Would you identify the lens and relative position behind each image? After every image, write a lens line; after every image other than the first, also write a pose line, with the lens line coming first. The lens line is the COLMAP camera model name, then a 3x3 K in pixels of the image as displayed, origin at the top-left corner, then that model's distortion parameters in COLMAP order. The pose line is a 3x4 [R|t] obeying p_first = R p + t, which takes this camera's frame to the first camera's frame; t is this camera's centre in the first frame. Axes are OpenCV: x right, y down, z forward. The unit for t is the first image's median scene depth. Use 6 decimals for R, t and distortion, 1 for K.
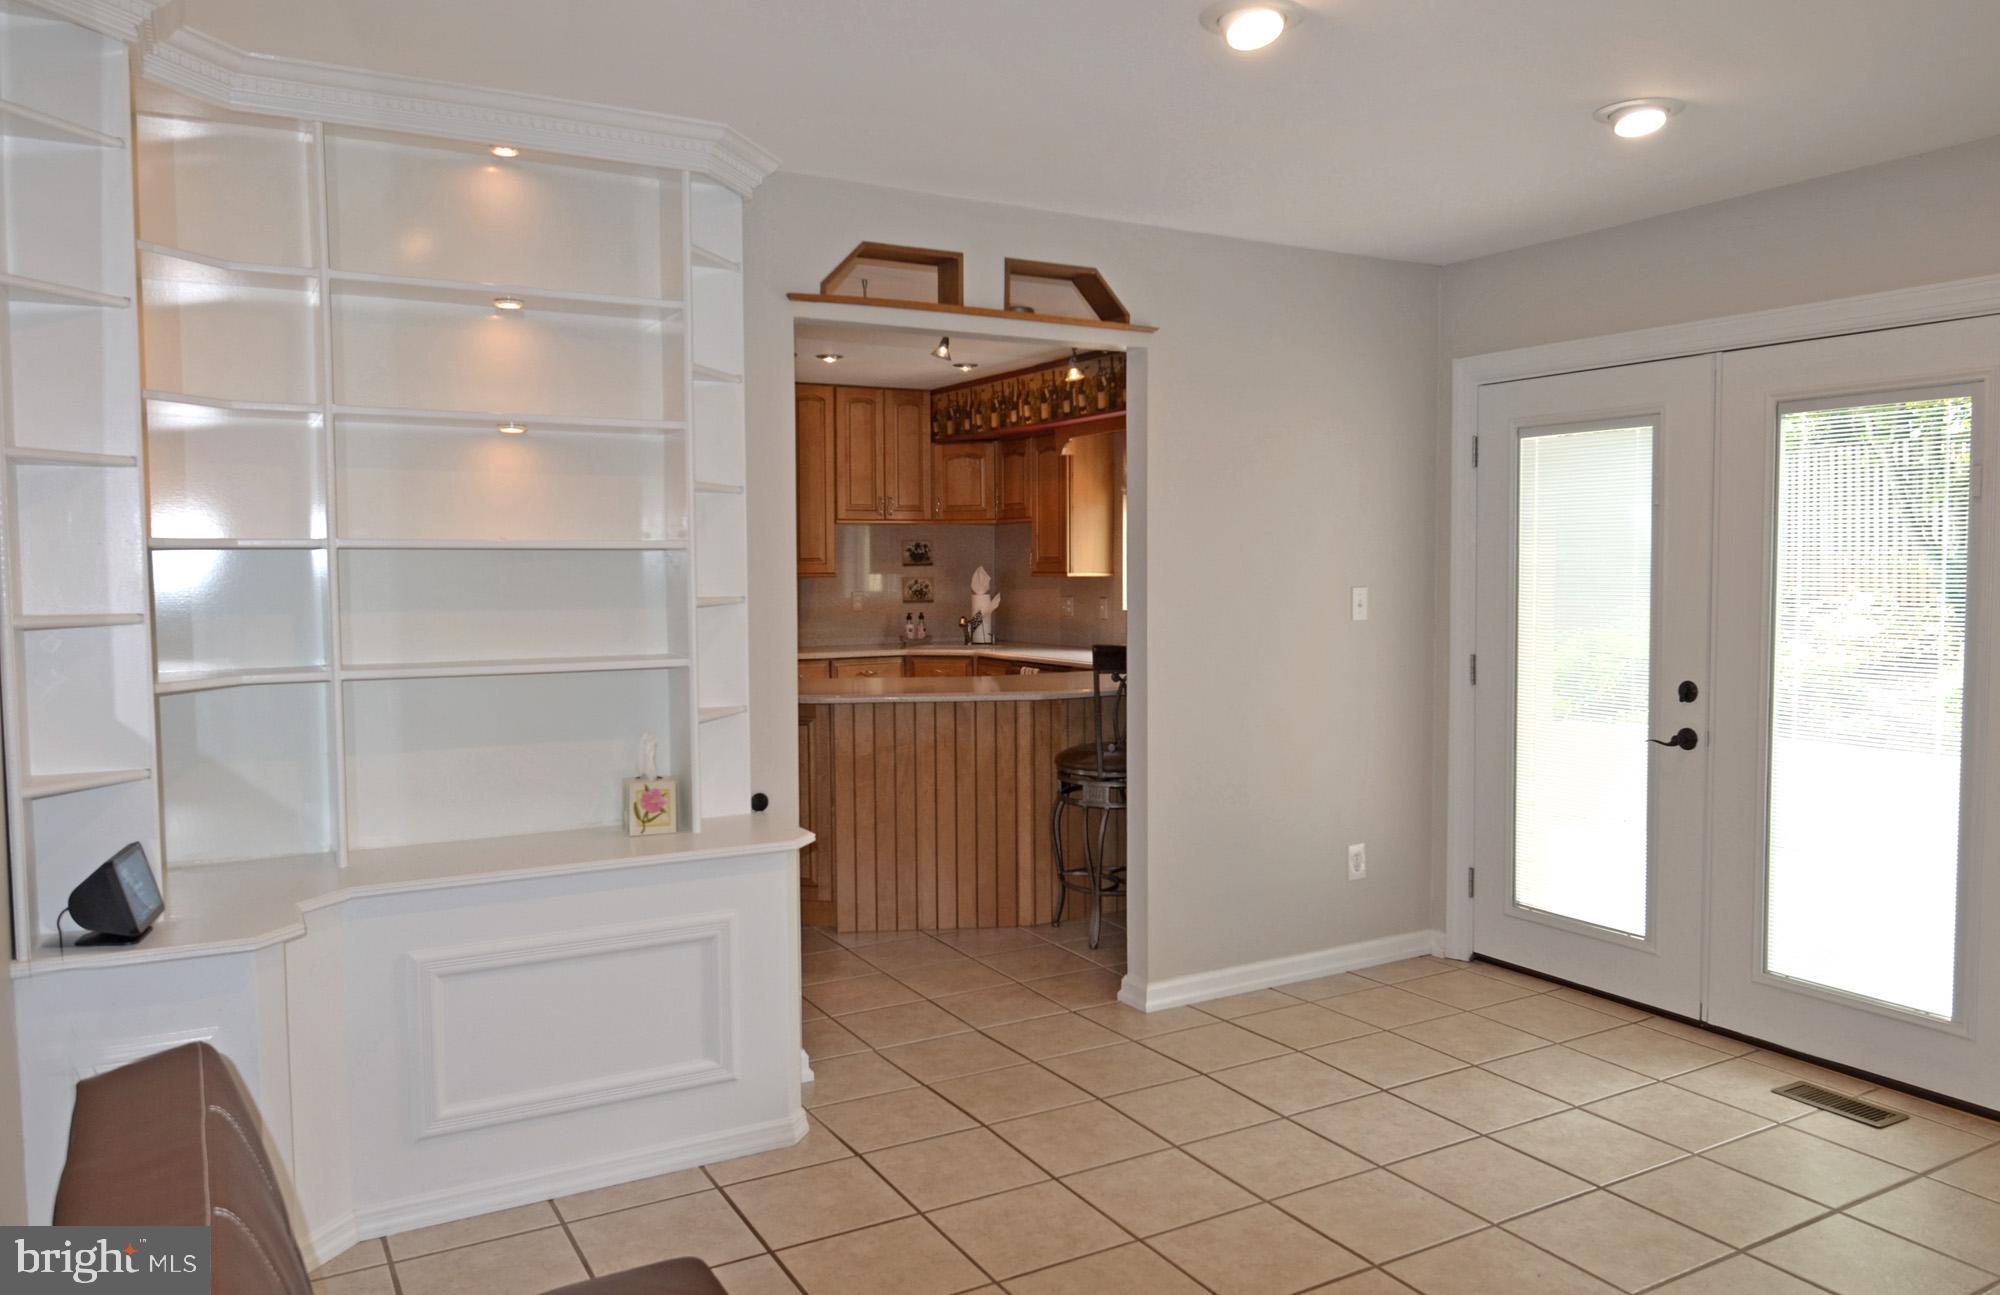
lens RADIAL K [[1430.5, 0, 1013.0], [0, 1430.5, 690.5], [0, 0, 1]] dist [0.003134, -0.016785]
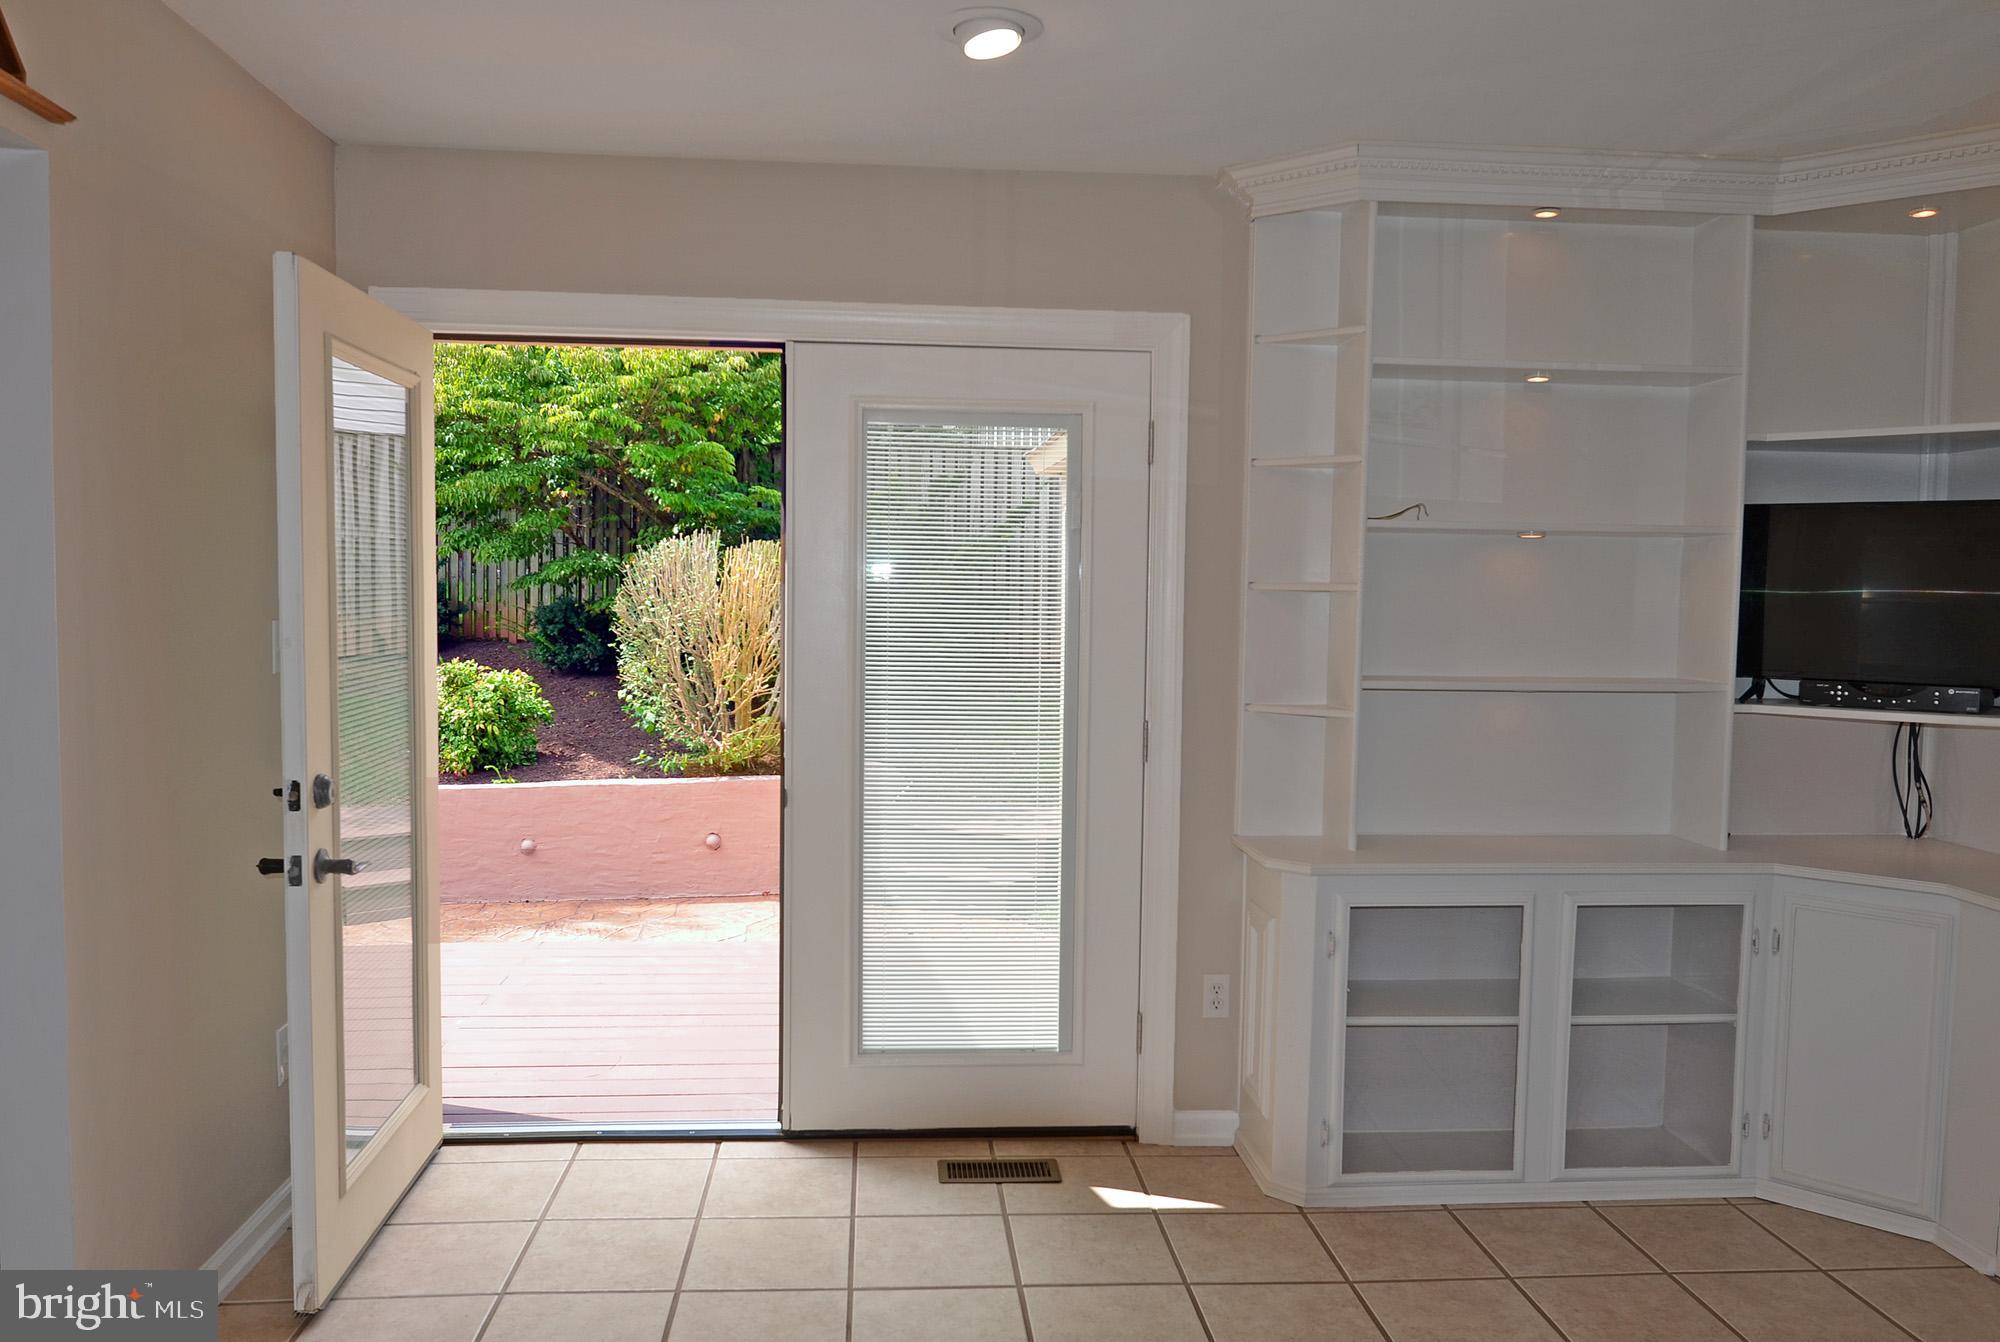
lens RADIAL K [[1468.5, 0, 992.8], [0, 1468.5, 671.1], [0, 0, 1]] dist [-0.010910, -0.001292]
pose [[0.418753, -0.047836, 0.906839, -0.284013], [0.071384, 0.997255, 0.019642, -0.057265], [-0.905290, 0.056509, 0.421019, 0.592788]]
